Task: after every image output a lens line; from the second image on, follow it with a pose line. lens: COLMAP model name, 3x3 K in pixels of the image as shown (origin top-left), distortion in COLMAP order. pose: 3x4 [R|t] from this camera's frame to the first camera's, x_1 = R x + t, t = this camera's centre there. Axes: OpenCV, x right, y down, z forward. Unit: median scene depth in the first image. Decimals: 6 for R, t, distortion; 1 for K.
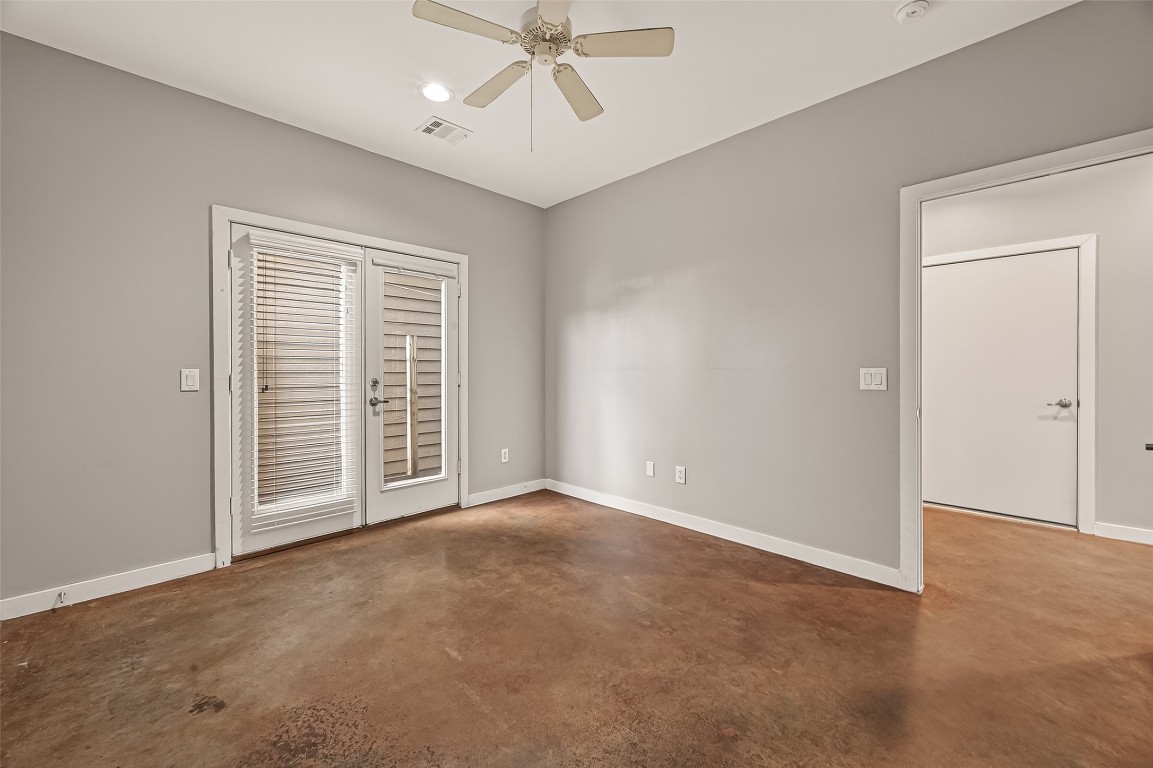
lens RADIAL K [[455.2, 0, 574.4], [0, 455.2, 355.3], [0, 0, 1]] dist [0.001257, -0.000040]
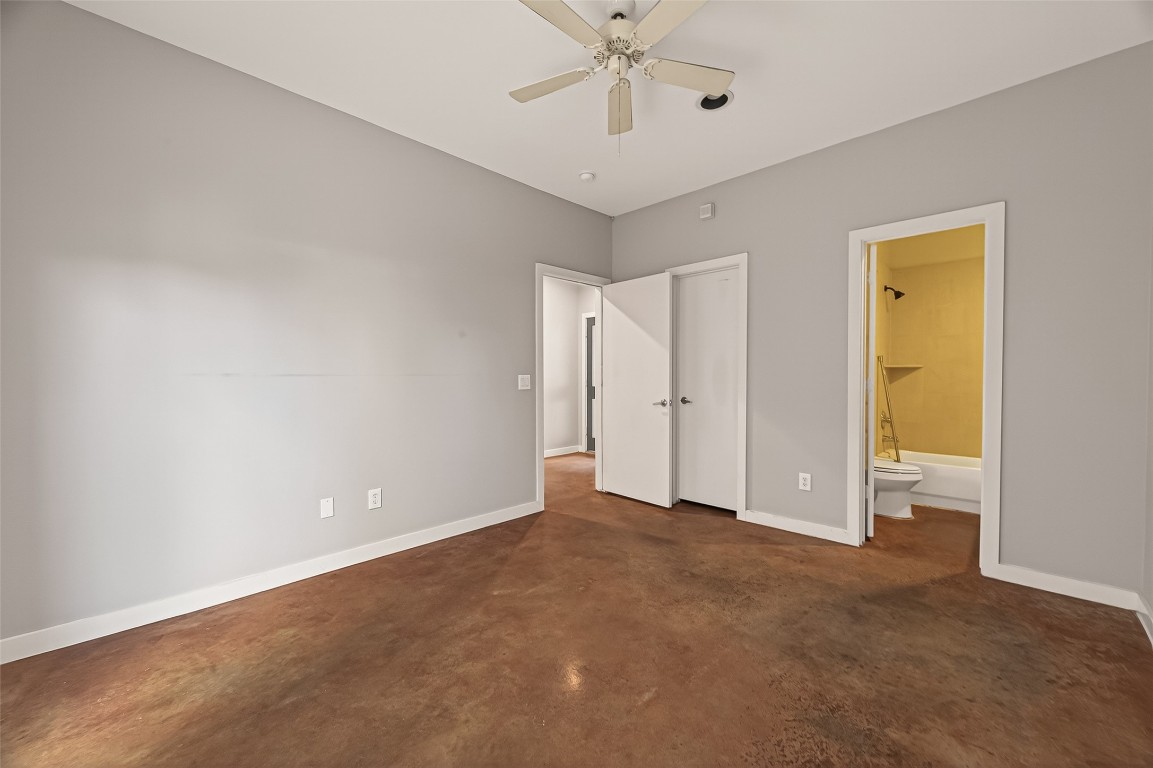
lens RADIAL K [[448.3, 0, 581.9], [0, 448.3, 377.8], [0, 0, 1]] dist [-0.000989, -0.000533]
pose [[-0.019999, -0.002487, 0.999797, -0.831868], [-0.029185, 0.999572, 0.001903, 0.030312], [-0.999374, -0.029141, -0.020063, 0.856705]]
